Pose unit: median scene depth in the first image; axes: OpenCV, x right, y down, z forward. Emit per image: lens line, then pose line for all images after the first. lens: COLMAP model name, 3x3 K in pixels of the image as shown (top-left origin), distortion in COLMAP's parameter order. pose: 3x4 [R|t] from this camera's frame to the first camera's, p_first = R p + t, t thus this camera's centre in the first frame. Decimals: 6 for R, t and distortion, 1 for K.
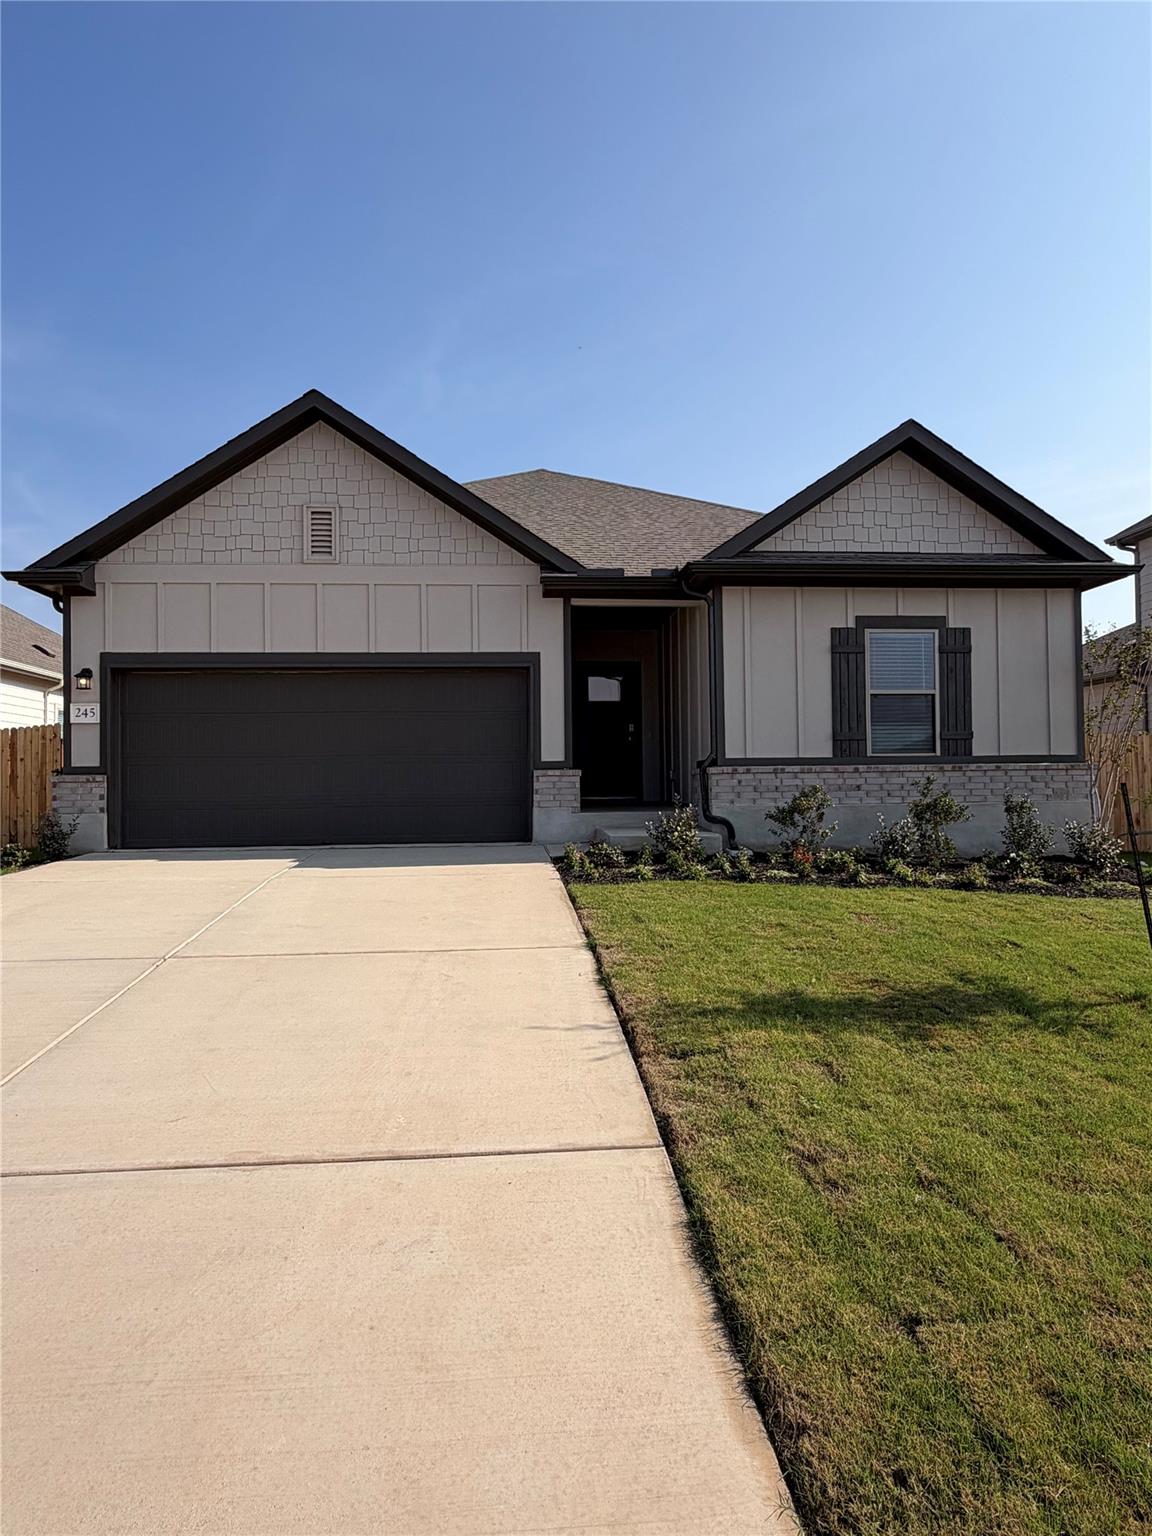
lens RADIAL K [[976.2, 0, 576.0], [0, 976.2, 768.0], [0, 0, 1]] dist [0.000560, 0.001941]
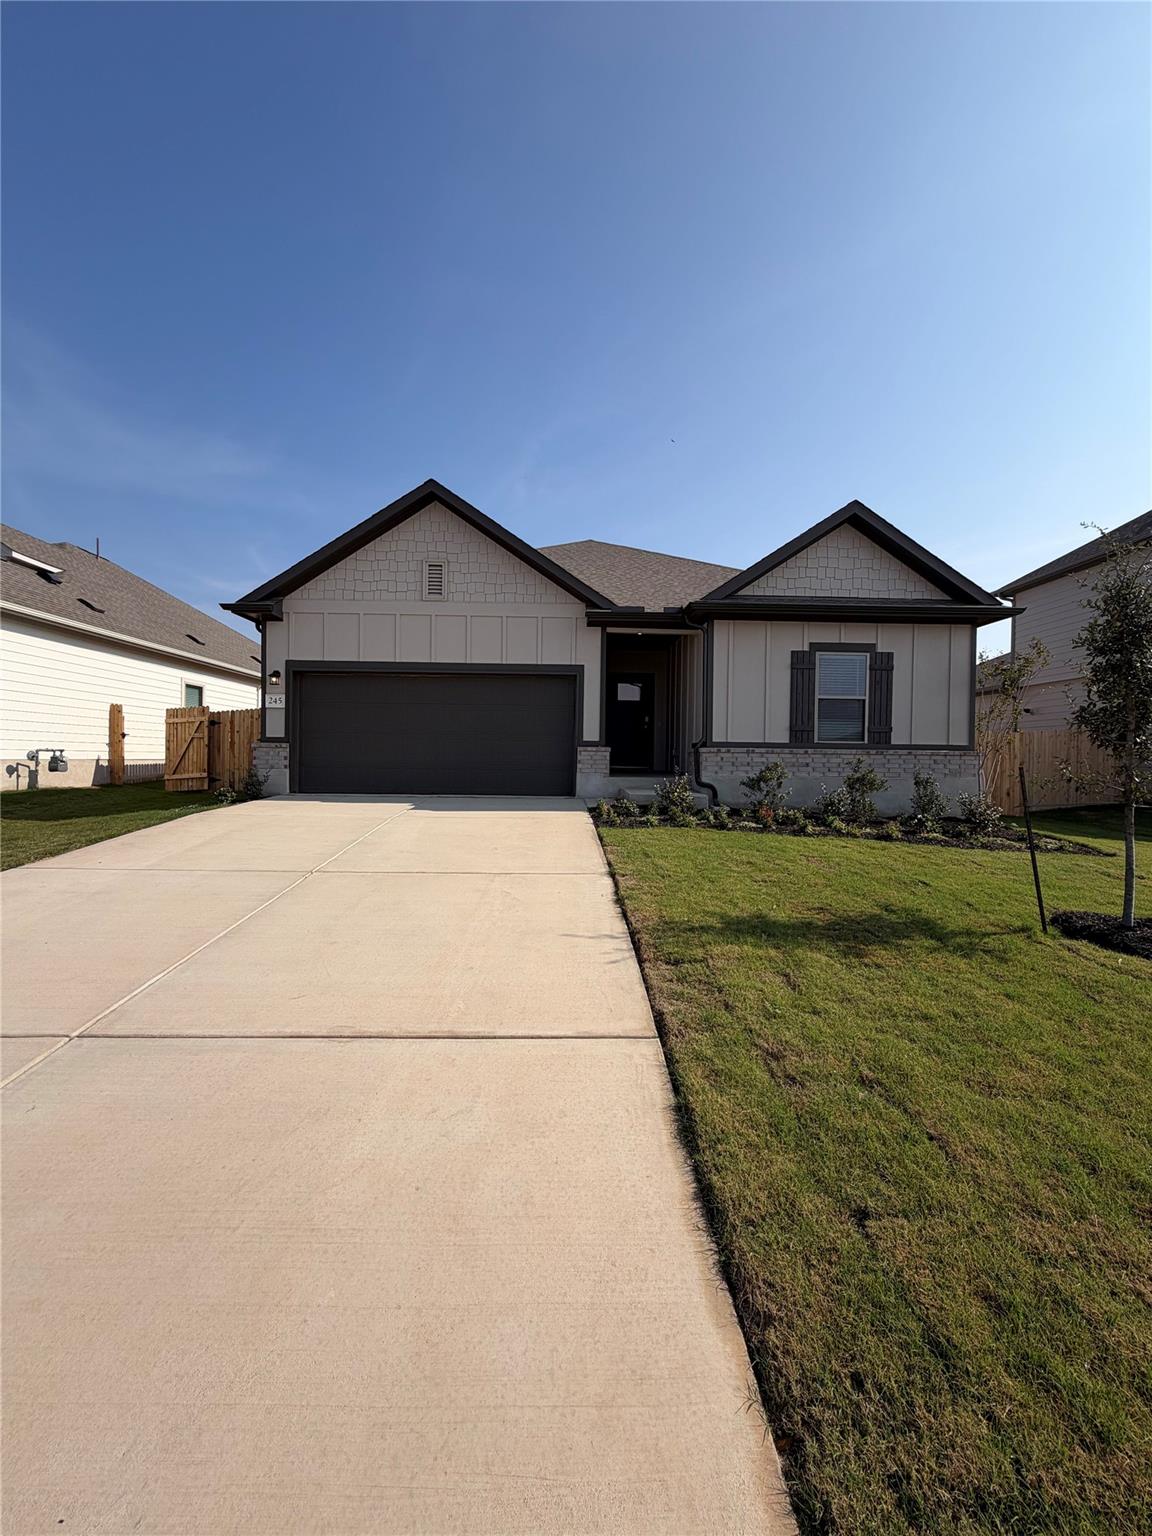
lens RADIAL K [[611.3, 0, 576.0], [0, 611.3, 768.0], [0, 0, 1]] dist [0.000750, 0.000927]
pose [[0.997736, 0.026169, -0.061944, 0.018324], [-0.023969, 0.999064, 0.035999, 0.001575], [0.062828, -0.034432, 0.997430, 0.164945]]
